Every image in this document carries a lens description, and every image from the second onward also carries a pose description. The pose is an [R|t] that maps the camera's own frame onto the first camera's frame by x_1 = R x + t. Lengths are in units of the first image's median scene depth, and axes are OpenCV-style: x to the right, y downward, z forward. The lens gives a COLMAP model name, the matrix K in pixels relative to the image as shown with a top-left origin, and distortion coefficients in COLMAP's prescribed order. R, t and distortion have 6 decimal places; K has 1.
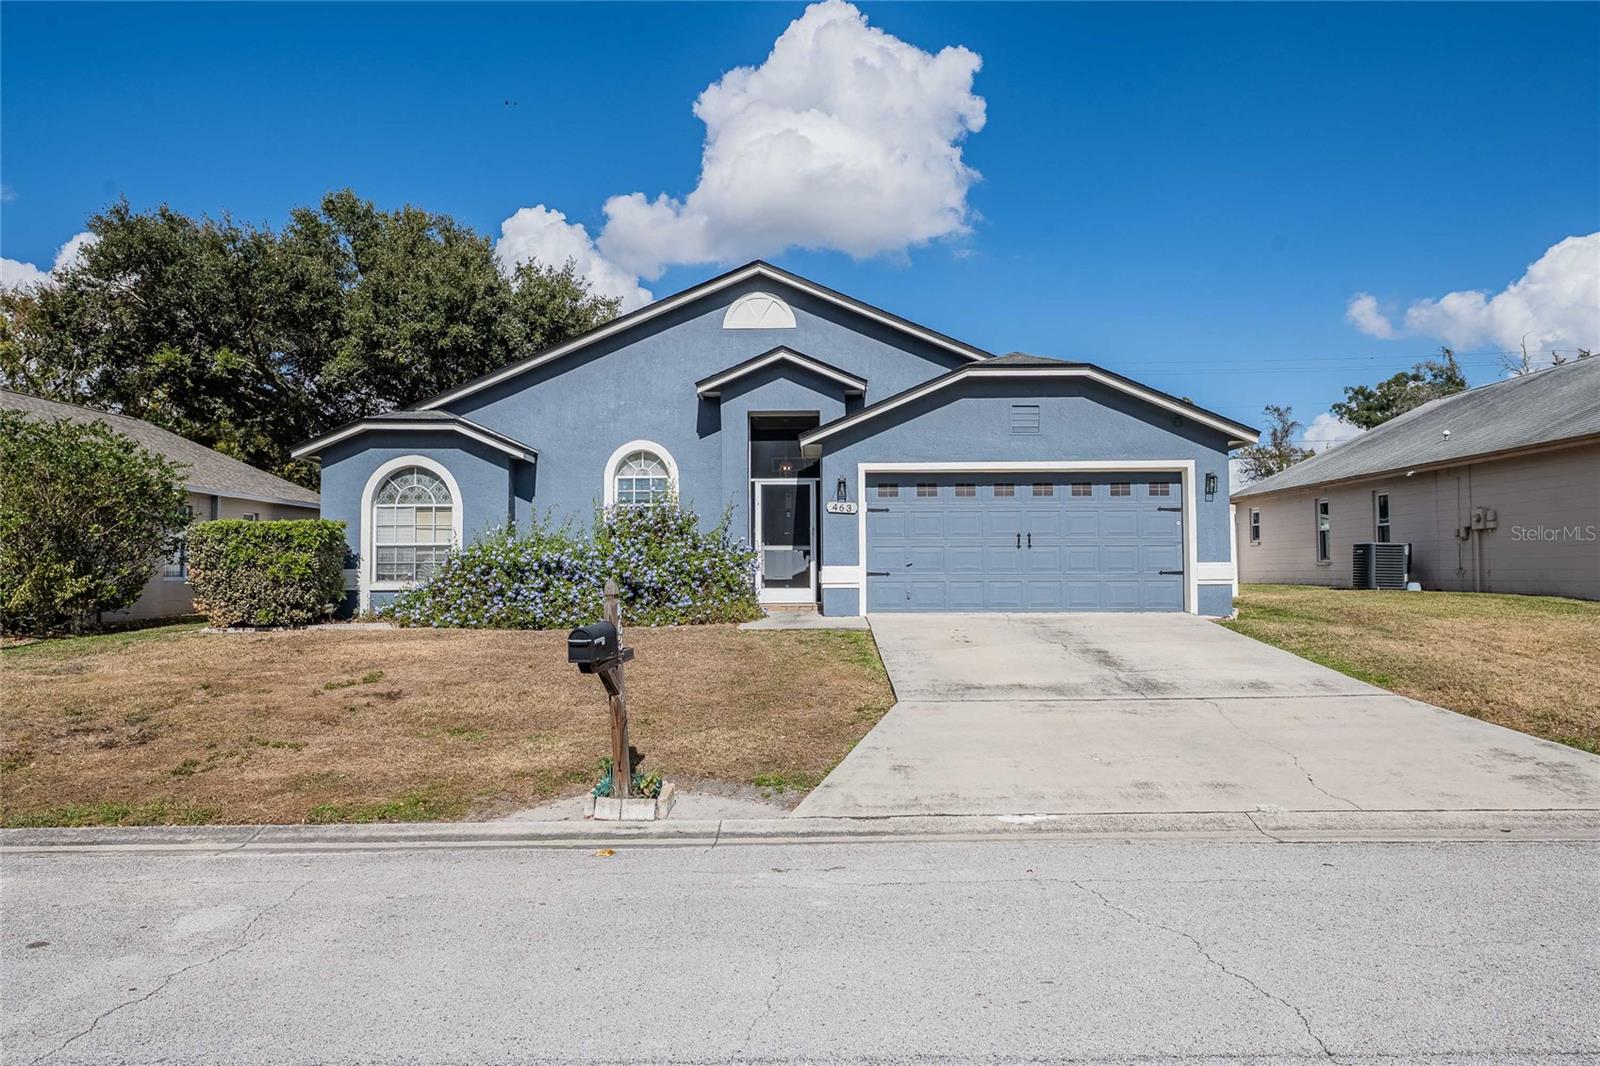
lens RADIAL K [[1110.4, 0, 800.0], [0, 1110.4, 533.0], [0, 0, 1]] dist [-0.024471, -0.000571]
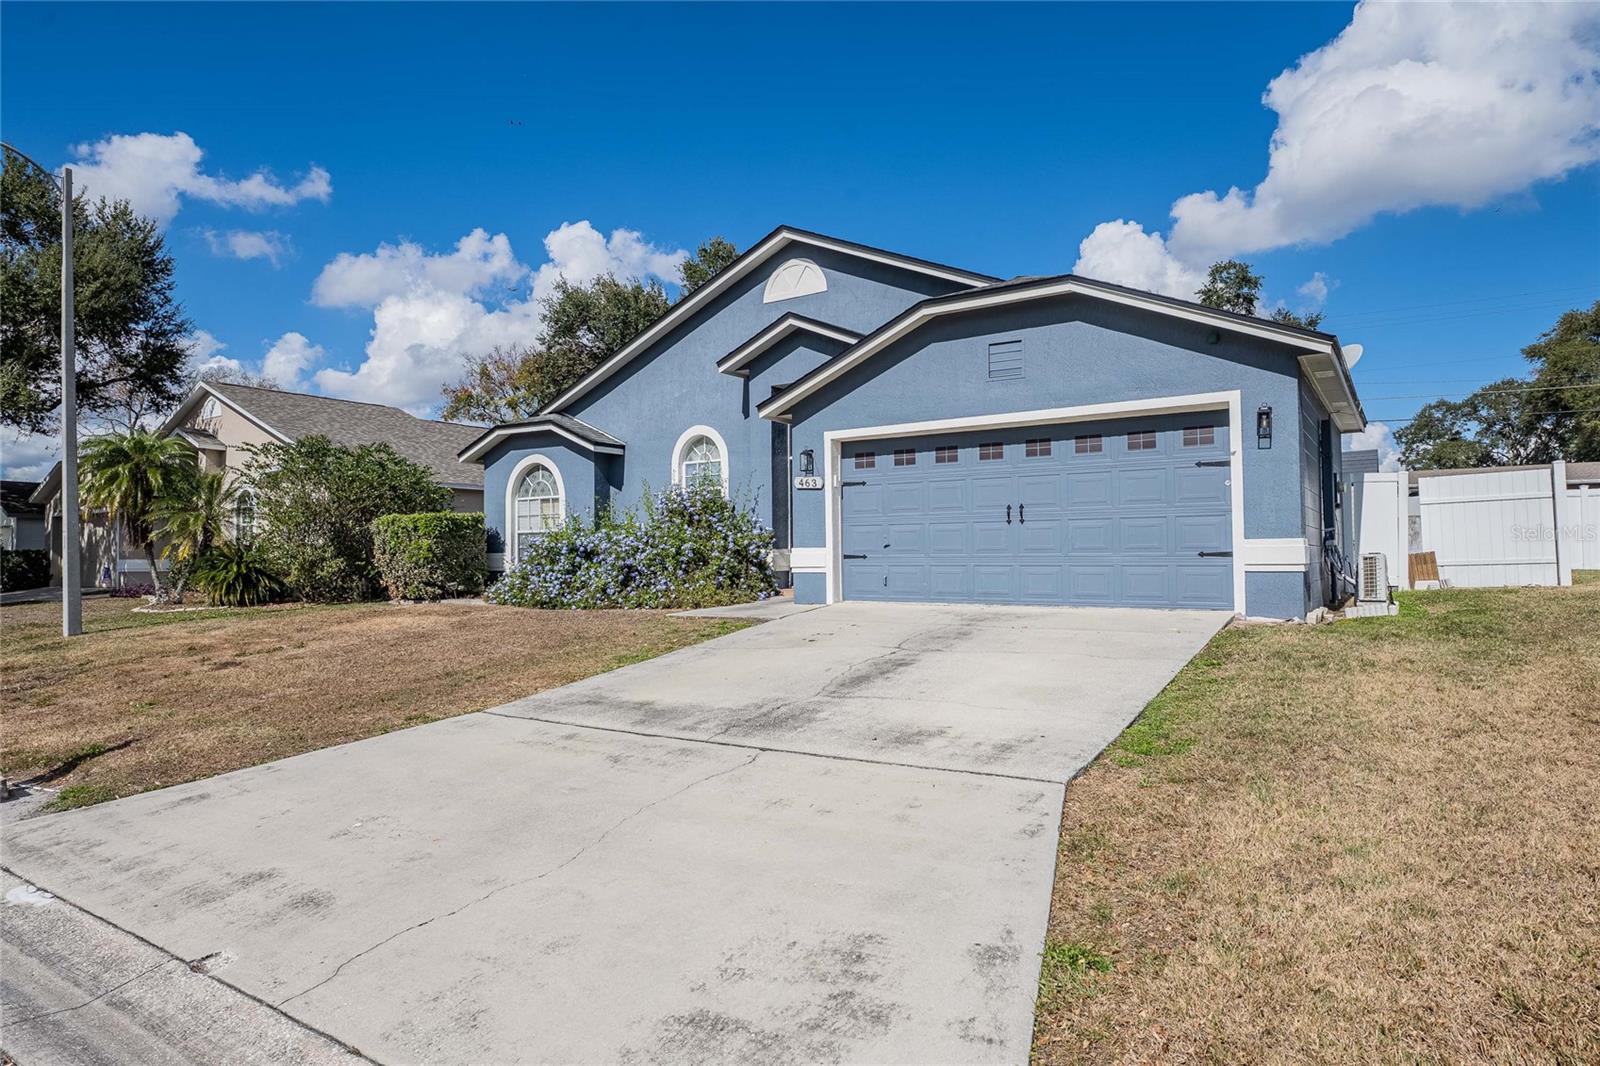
lens RADIAL K [[962.5, 0, 800.0], [0, 962.5, 533.0], [0, 0, 1]] dist [0.002085, 0.000587]
pose [[0.822198, -0.015300, -0.568996, 0.448711], [0.021130, 0.999770, 0.003649, 0.014070], [0.568809, -0.015023, 0.822332, 0.336826]]
